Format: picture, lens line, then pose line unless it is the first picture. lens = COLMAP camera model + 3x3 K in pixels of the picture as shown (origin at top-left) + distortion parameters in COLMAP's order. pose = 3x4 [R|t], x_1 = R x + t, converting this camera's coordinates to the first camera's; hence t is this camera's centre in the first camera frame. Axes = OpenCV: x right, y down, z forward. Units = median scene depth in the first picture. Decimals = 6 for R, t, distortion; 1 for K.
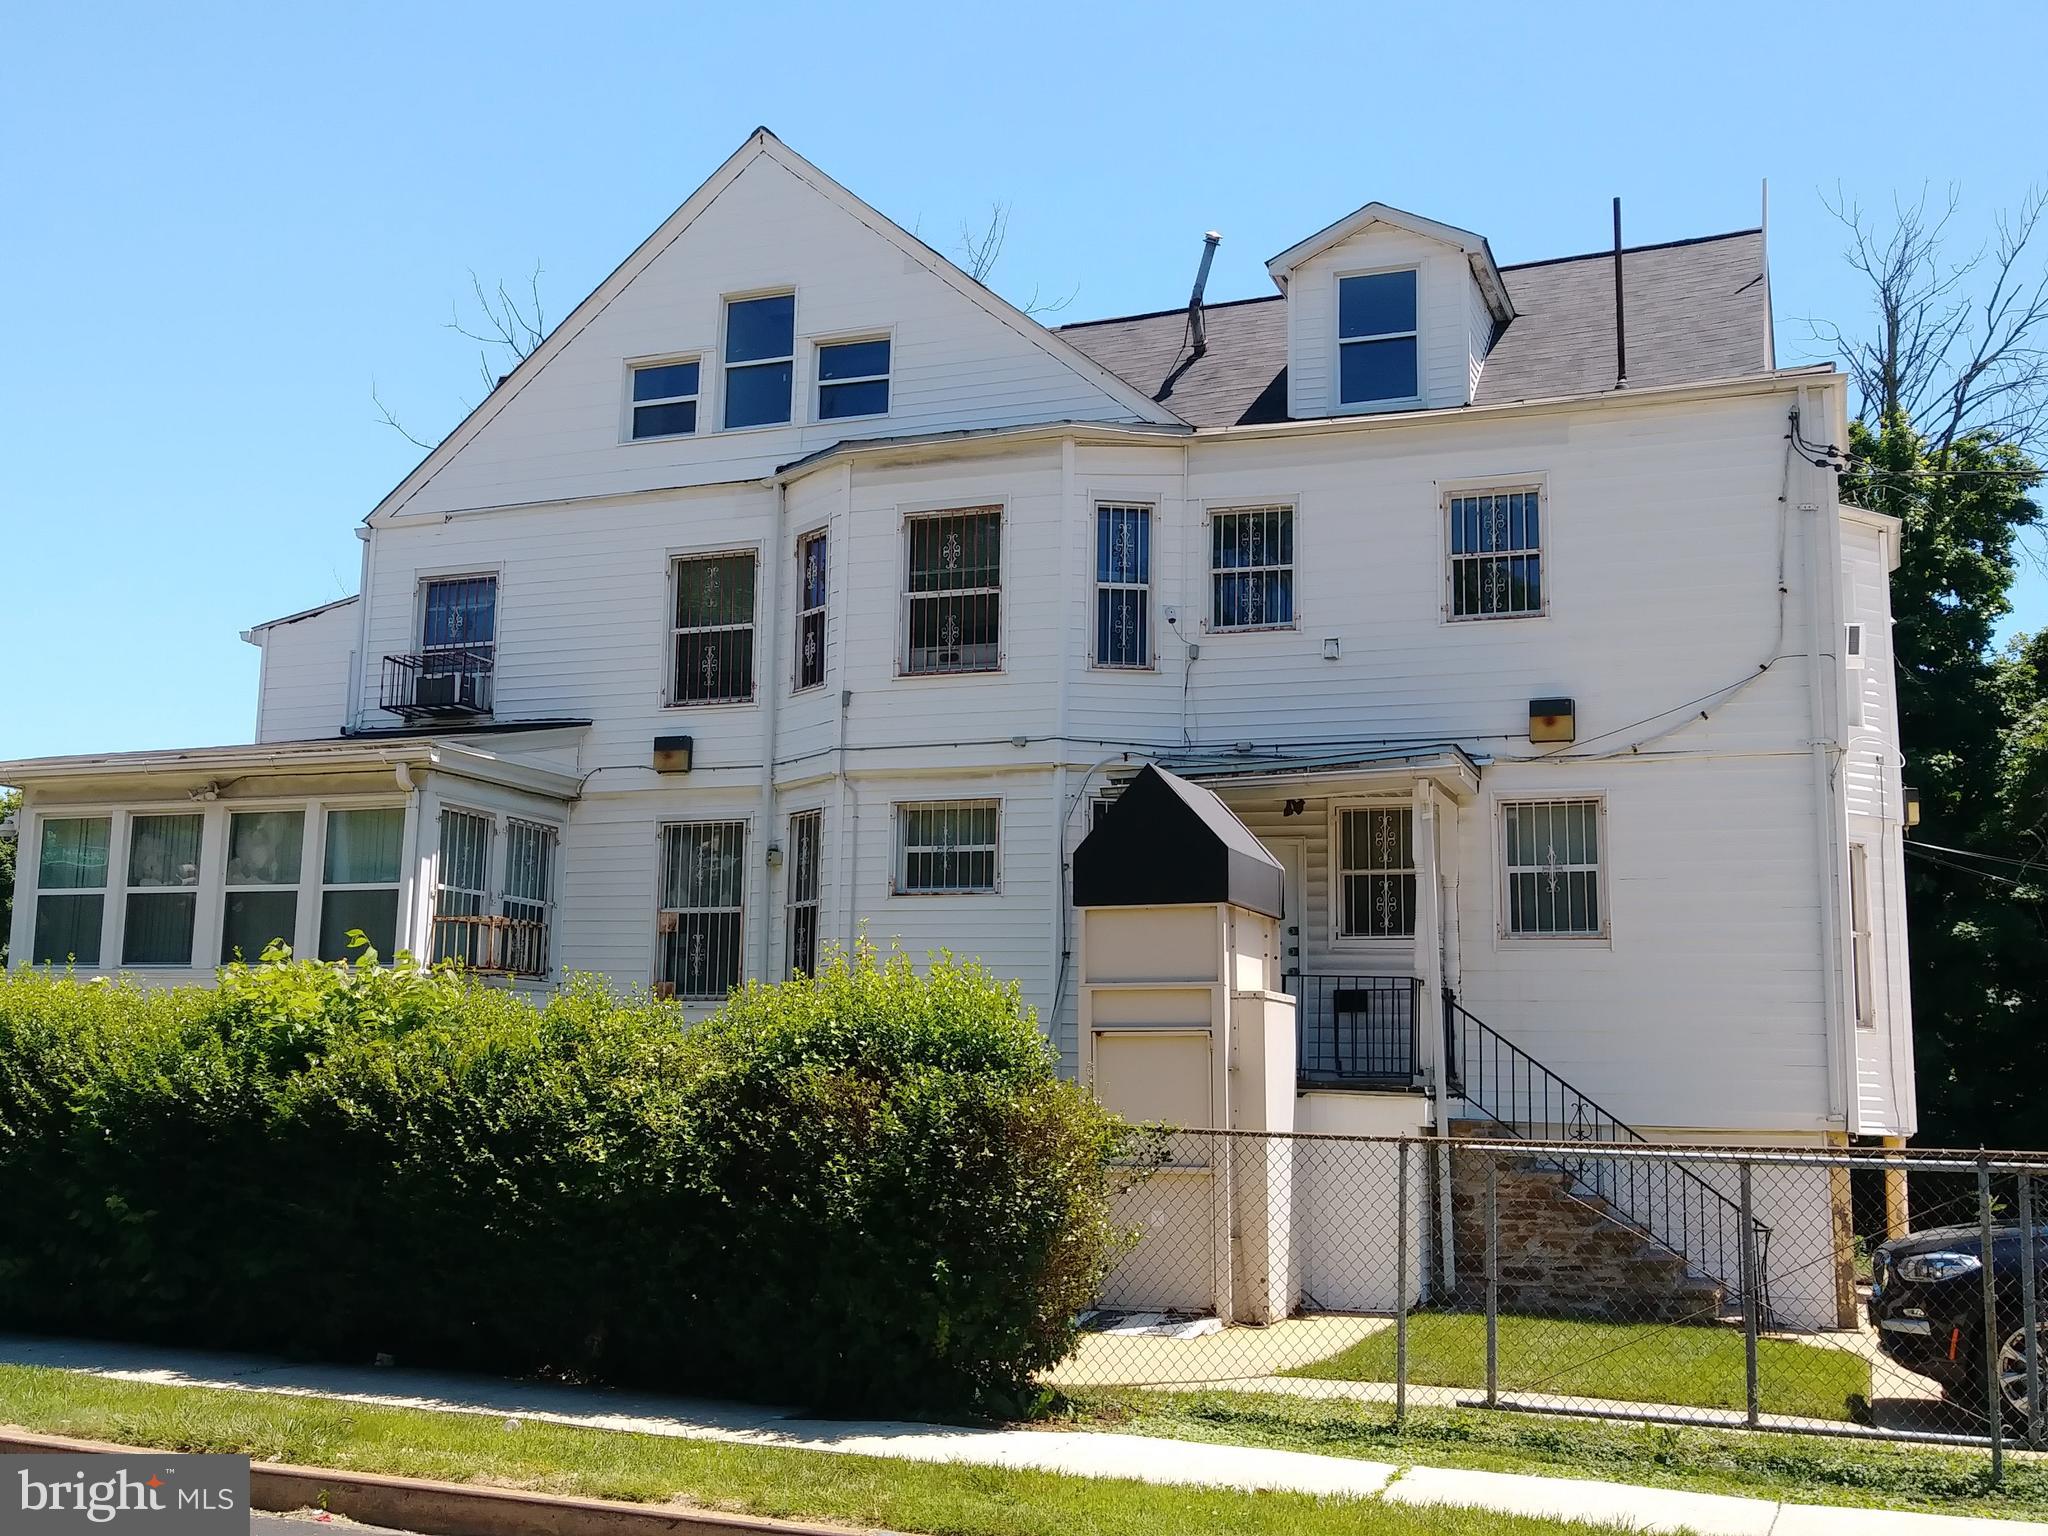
lens RADIAL K [[1658.6, 0, 1029.1], [0, 1658.6, 763.7], [0, 0, 1]] dist [0.014957, -0.065072]
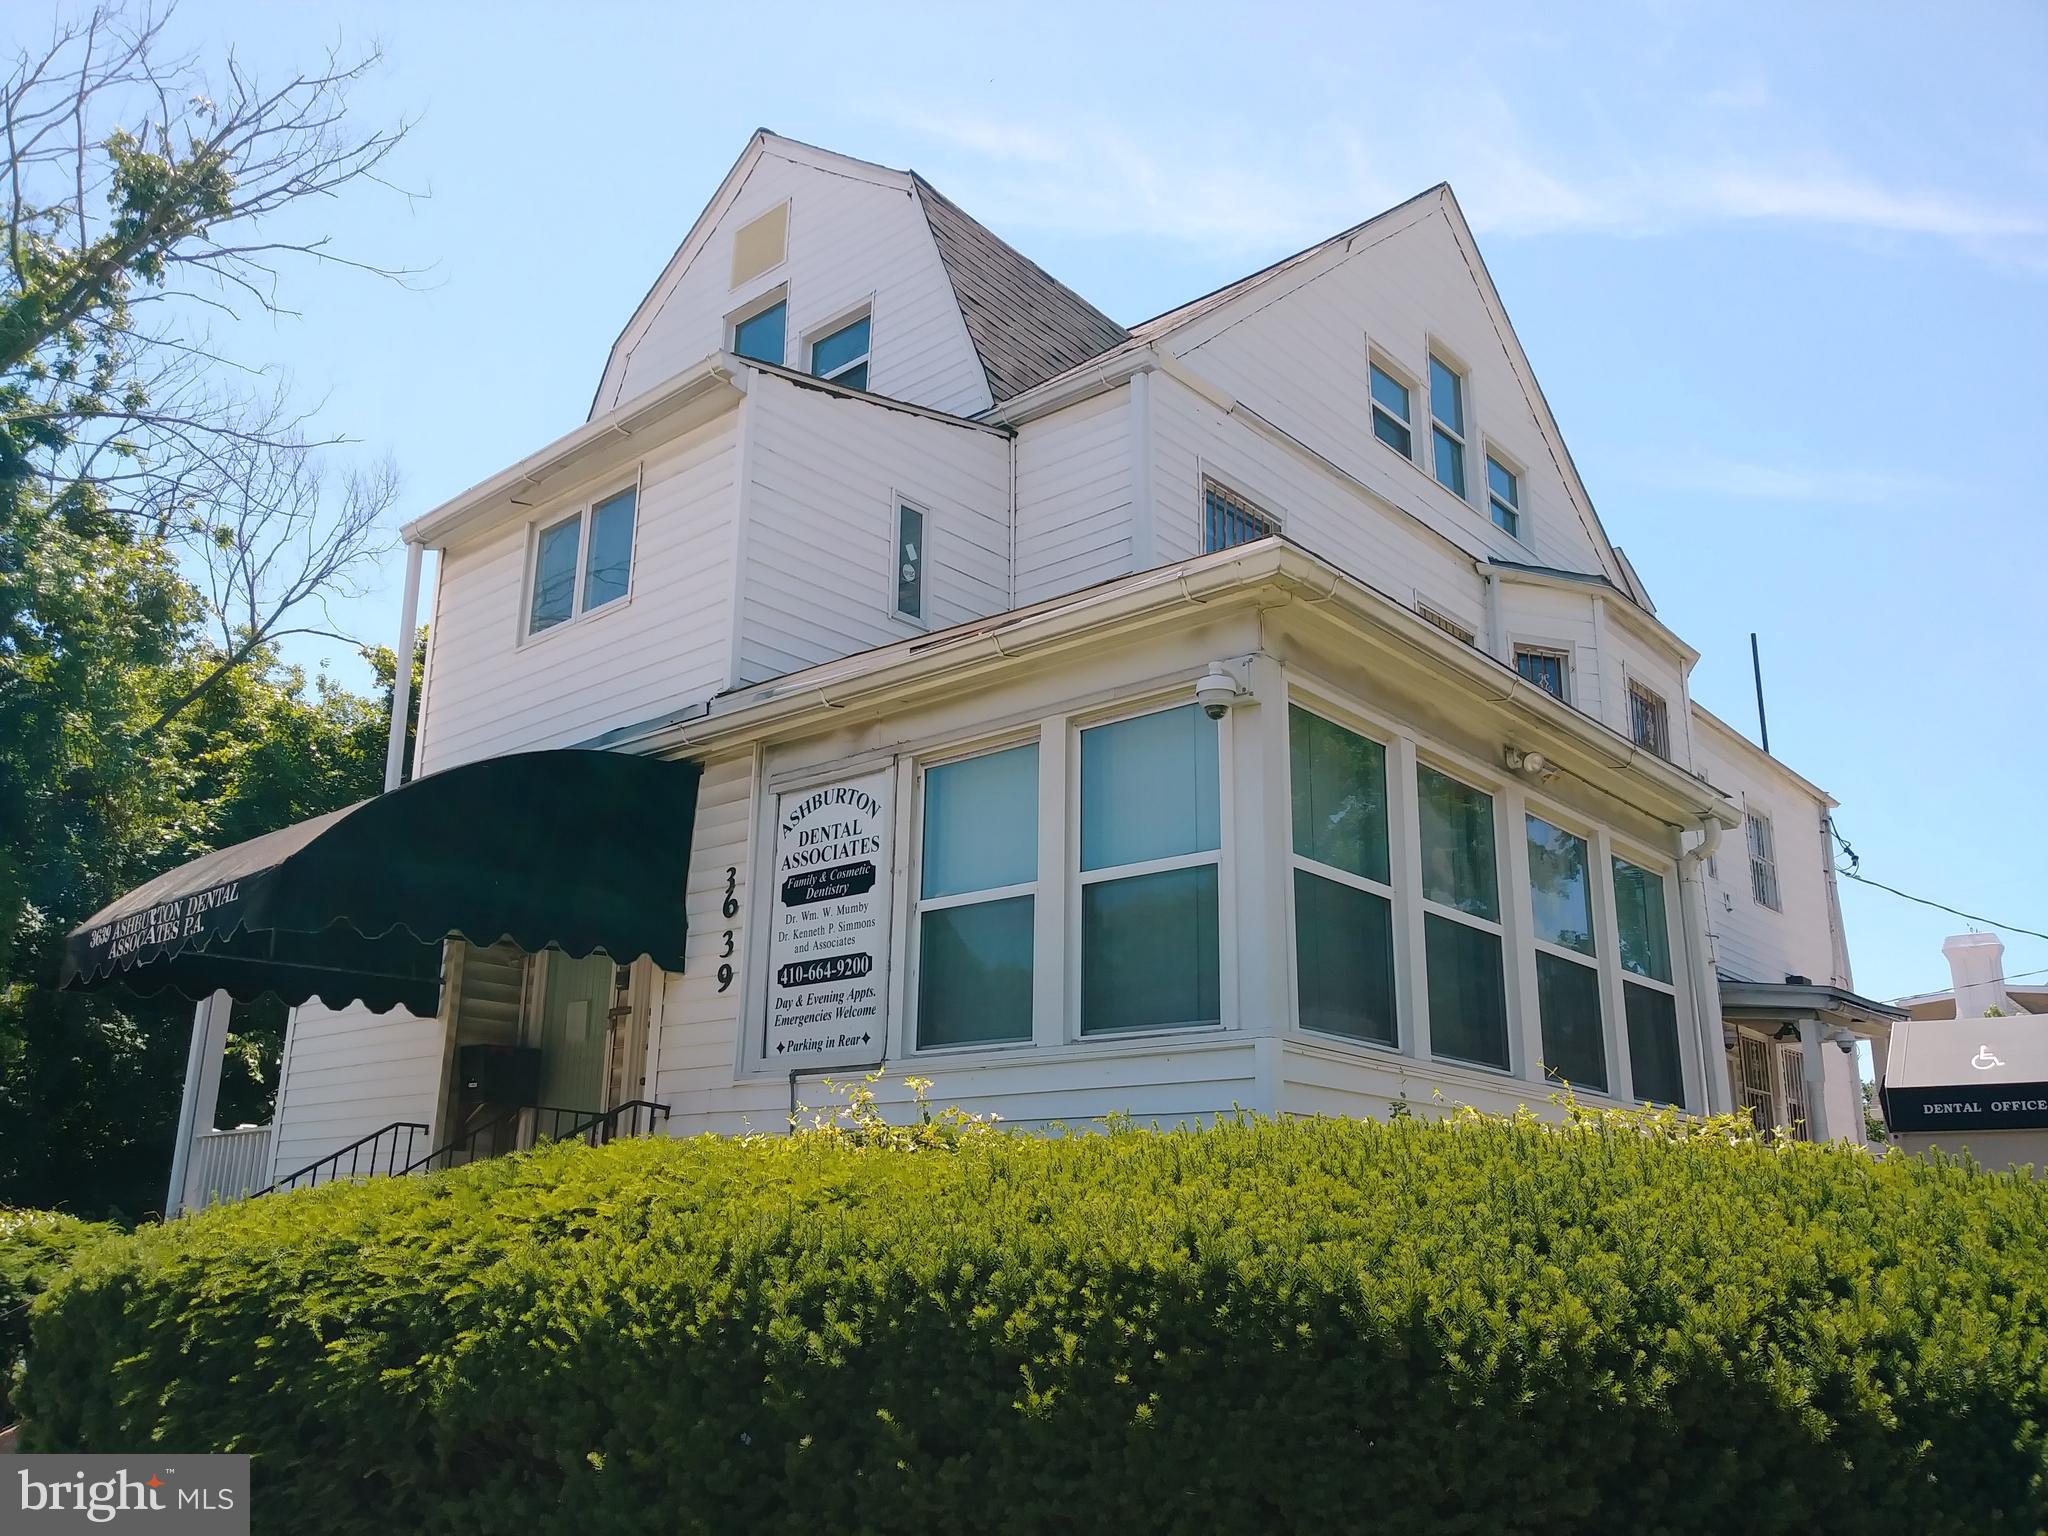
lens RADIAL K [[1658.6, 0, 1029.1], [0, 1658.6, 763.7], [0, 0, 1]] dist [0.014957, -0.065072]
pose [[0.403001, 0.256366, 0.878560, -0.959045], [-0.144663, 0.965741, -0.215447, 0.147365], [-0.903694, -0.040270, 0.426281, 0.806685]]
